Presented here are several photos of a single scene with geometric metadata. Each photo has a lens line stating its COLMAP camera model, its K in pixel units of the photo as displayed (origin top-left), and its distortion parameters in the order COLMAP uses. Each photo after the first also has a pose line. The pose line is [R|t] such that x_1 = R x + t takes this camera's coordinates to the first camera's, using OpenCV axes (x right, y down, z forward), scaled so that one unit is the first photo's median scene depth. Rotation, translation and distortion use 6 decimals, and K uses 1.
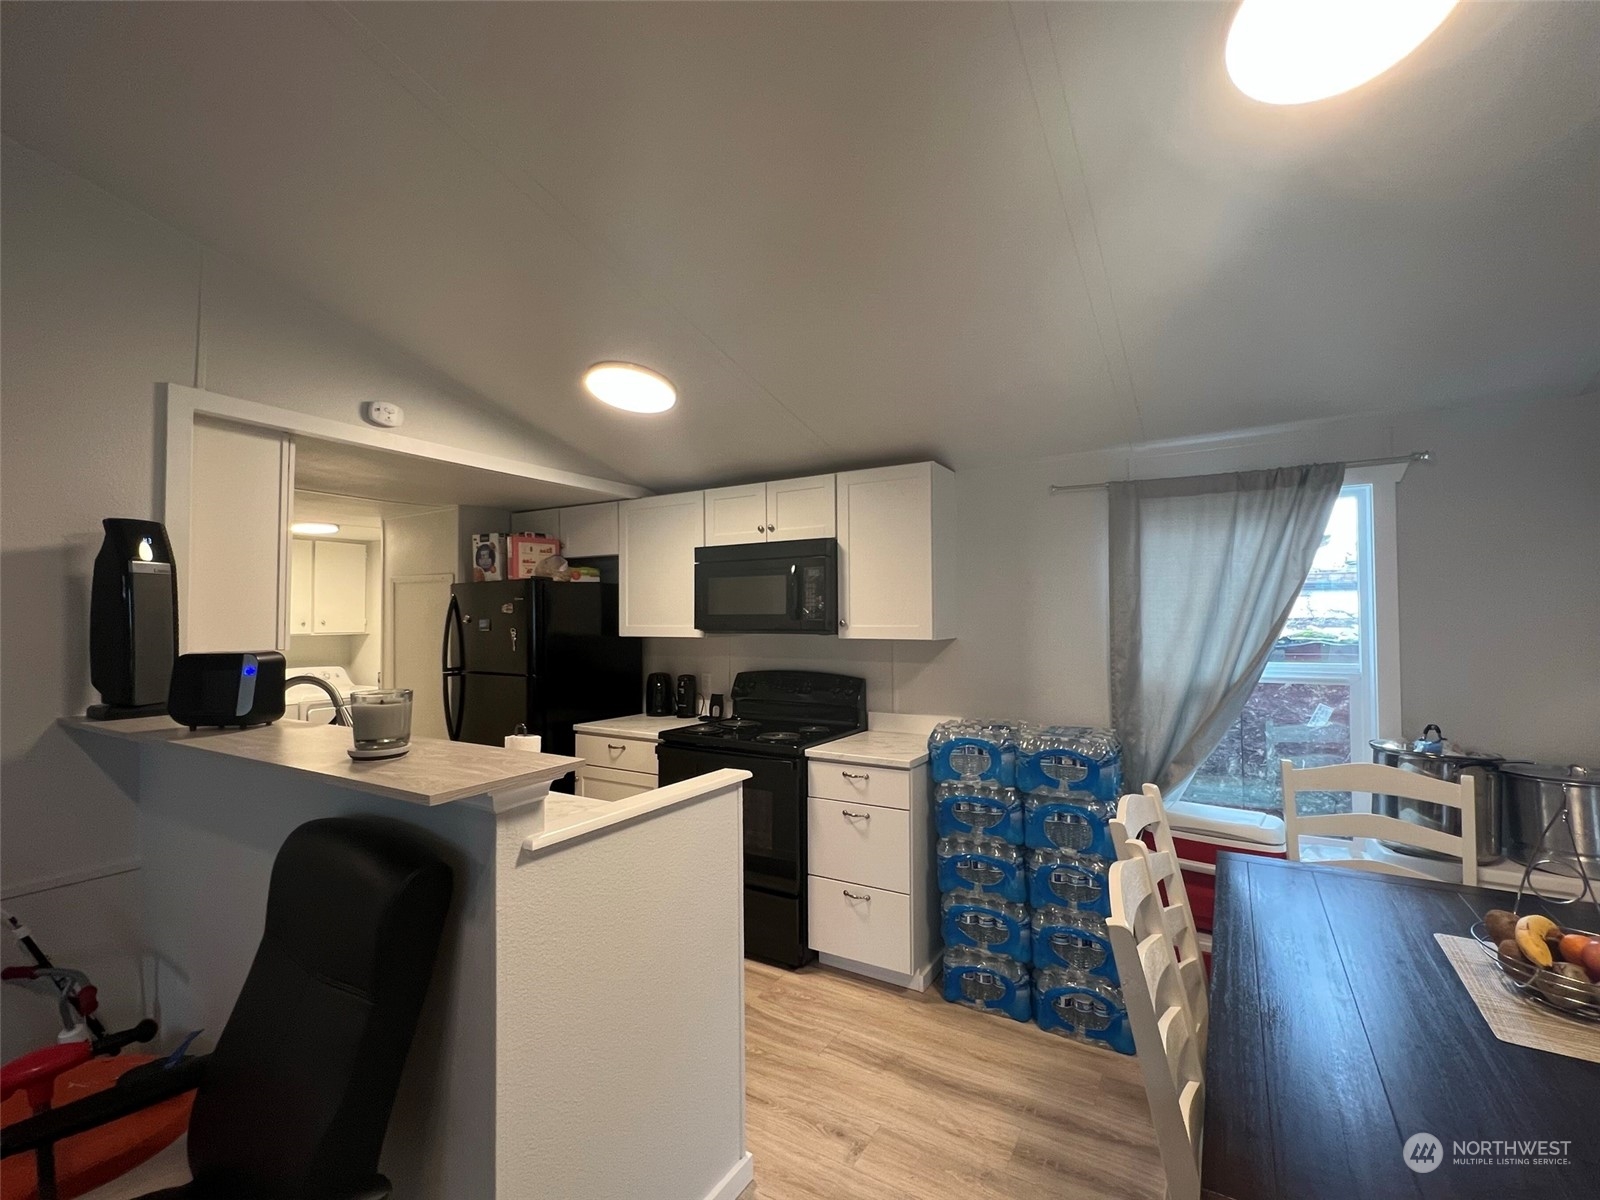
lens RADIAL K [[711.5, 0, 793.1], [0, 711.5, 600.8], [0, 0, 1]] dist [-0.002005, -0.001193]
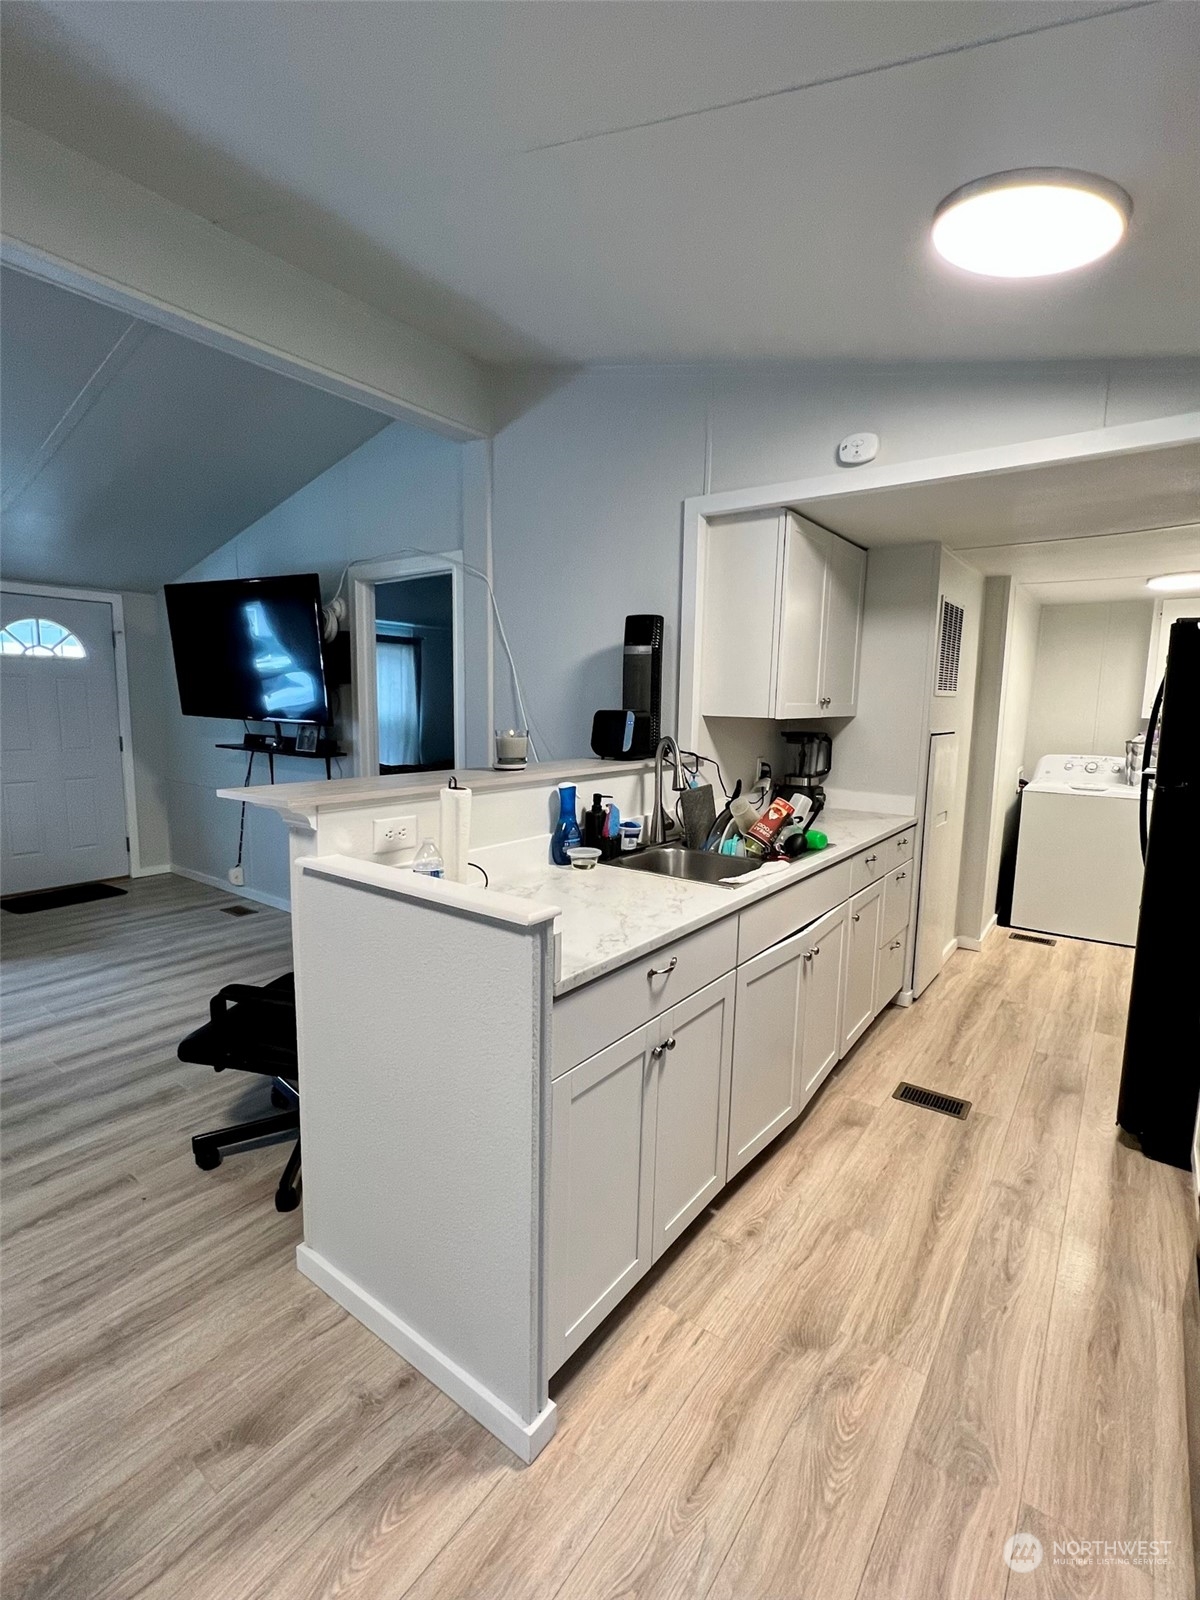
lens RADIAL K [[731.9, 0, 595.0], [0, 731.9, 799.6], [0, 0, 1]] dist [0.000714, 0.001255]
pose [[-0.095461, 0.138468, -0.985755, 0.330722], [0.011754, 0.990366, 0.137978, 0.027026], [0.995364, 0.001585, -0.096169, 0.655763]]
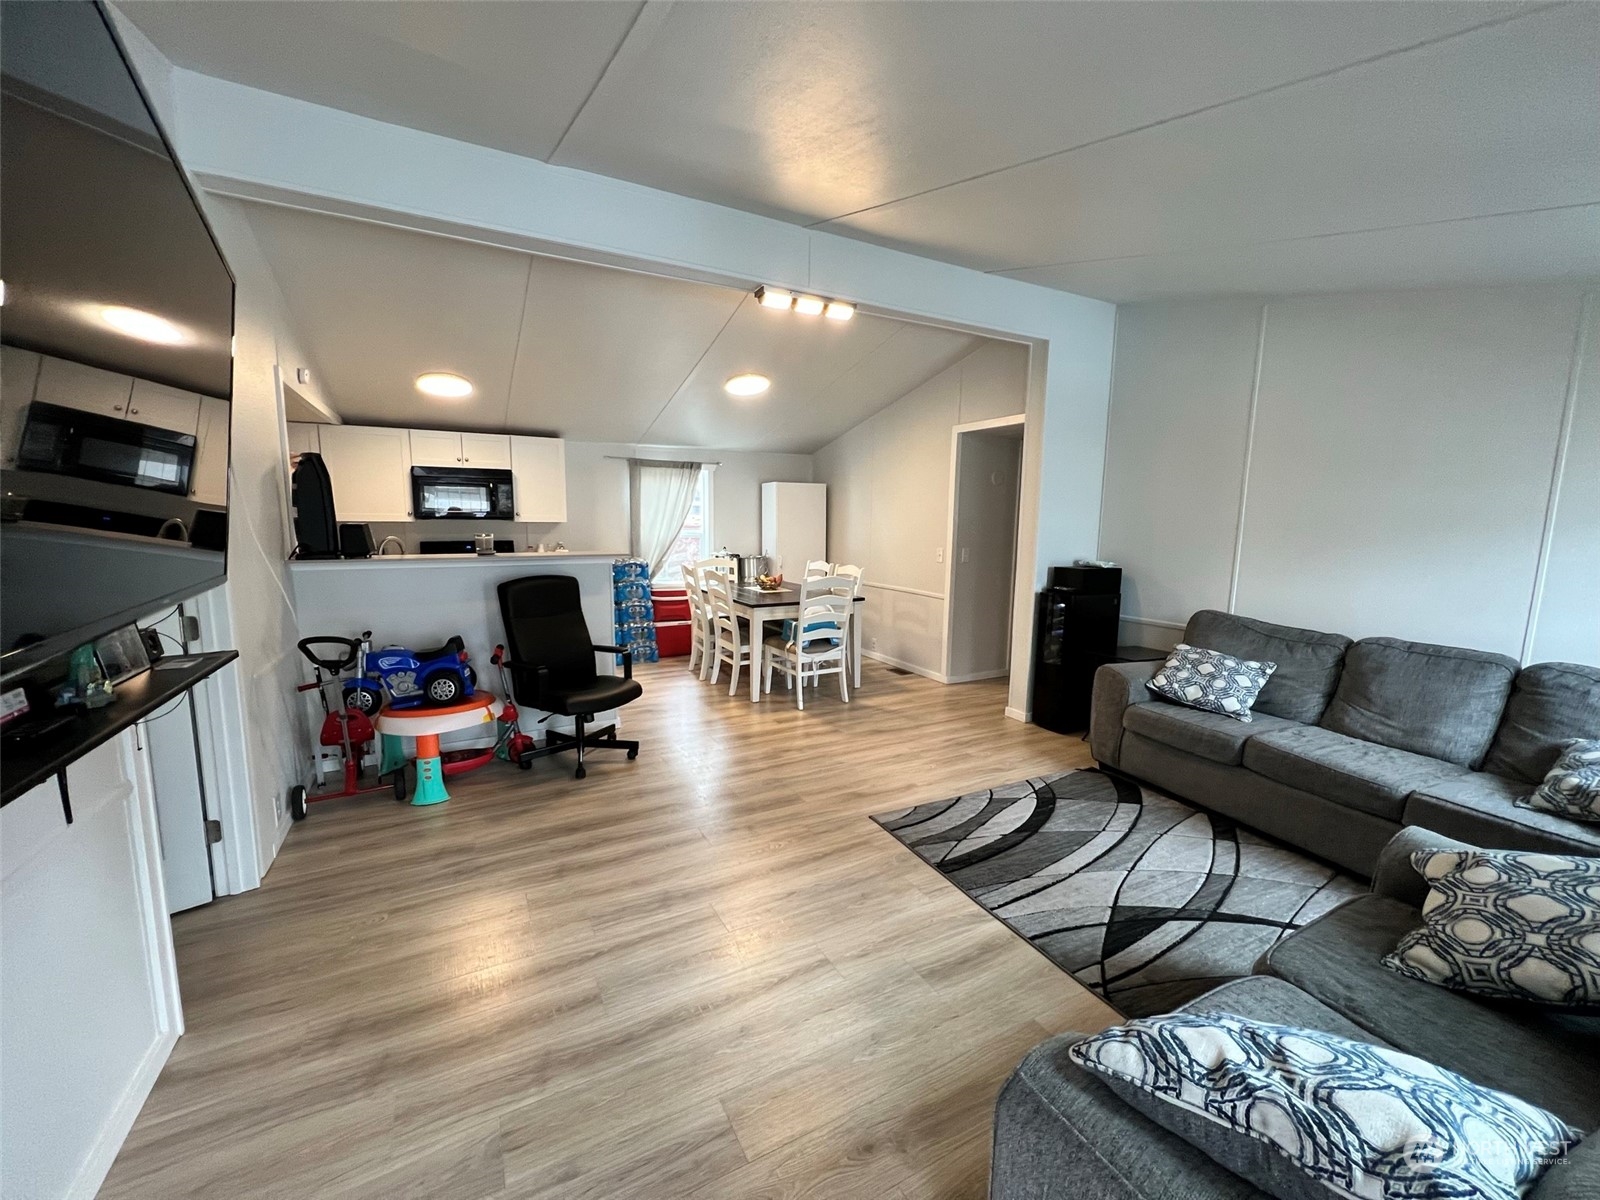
lens RADIAL K [[637.0, 0, 800.8], [0, 637.0, 604.1], [0, 0, 1]] dist [0.001649, -0.000314]
pose [[0.505341, -0.107635, 0.856181, -1.095656], [-0.035093, 0.988806, 0.145021, -0.005512], [-0.862206, -0.103331, 0.495907, -0.603268]]
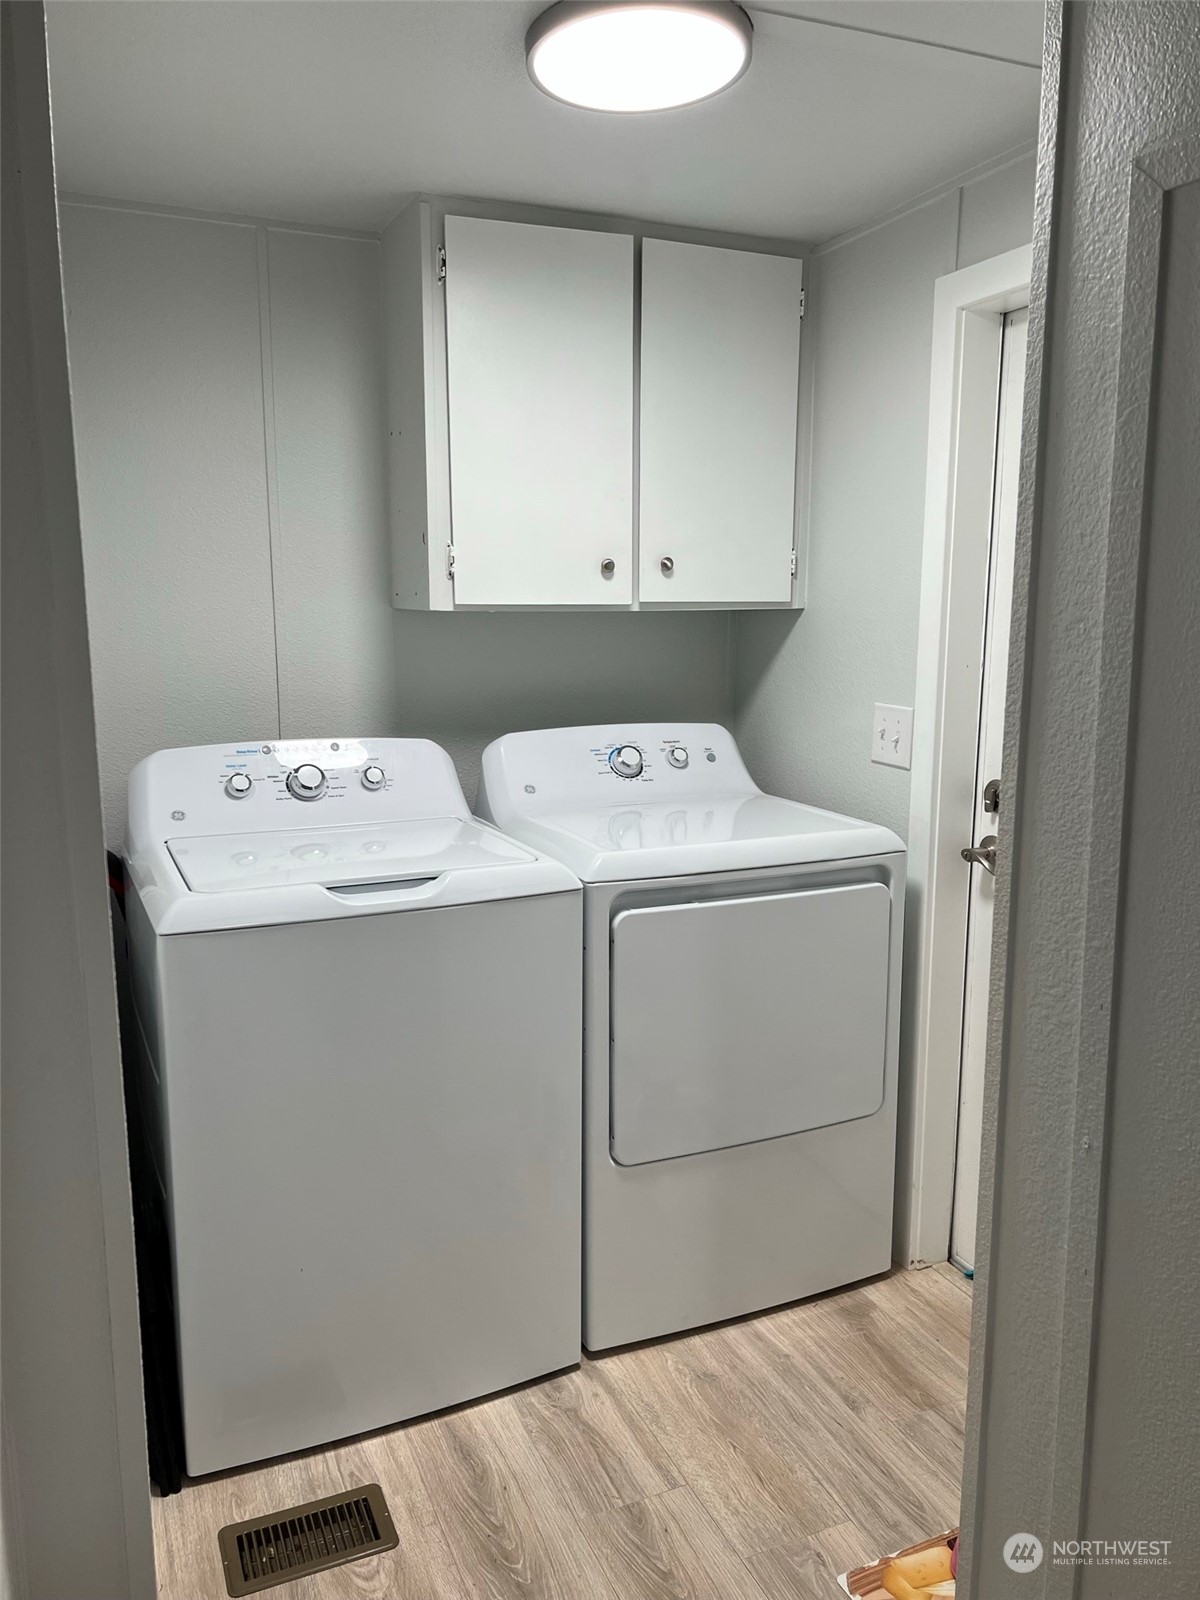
lens RADIAL K [[1194.3, 0, 600.8], [0, 1194.3, 788.1], [0, 0, 1]] dist [0.065276, -0.074766]
pose [[0.824642, 0.089718, -0.558495, -0.732605], [0.012091, 0.984320, 0.175975, 0.059523], [0.565526, -0.151869, 0.810627, 1.048750]]
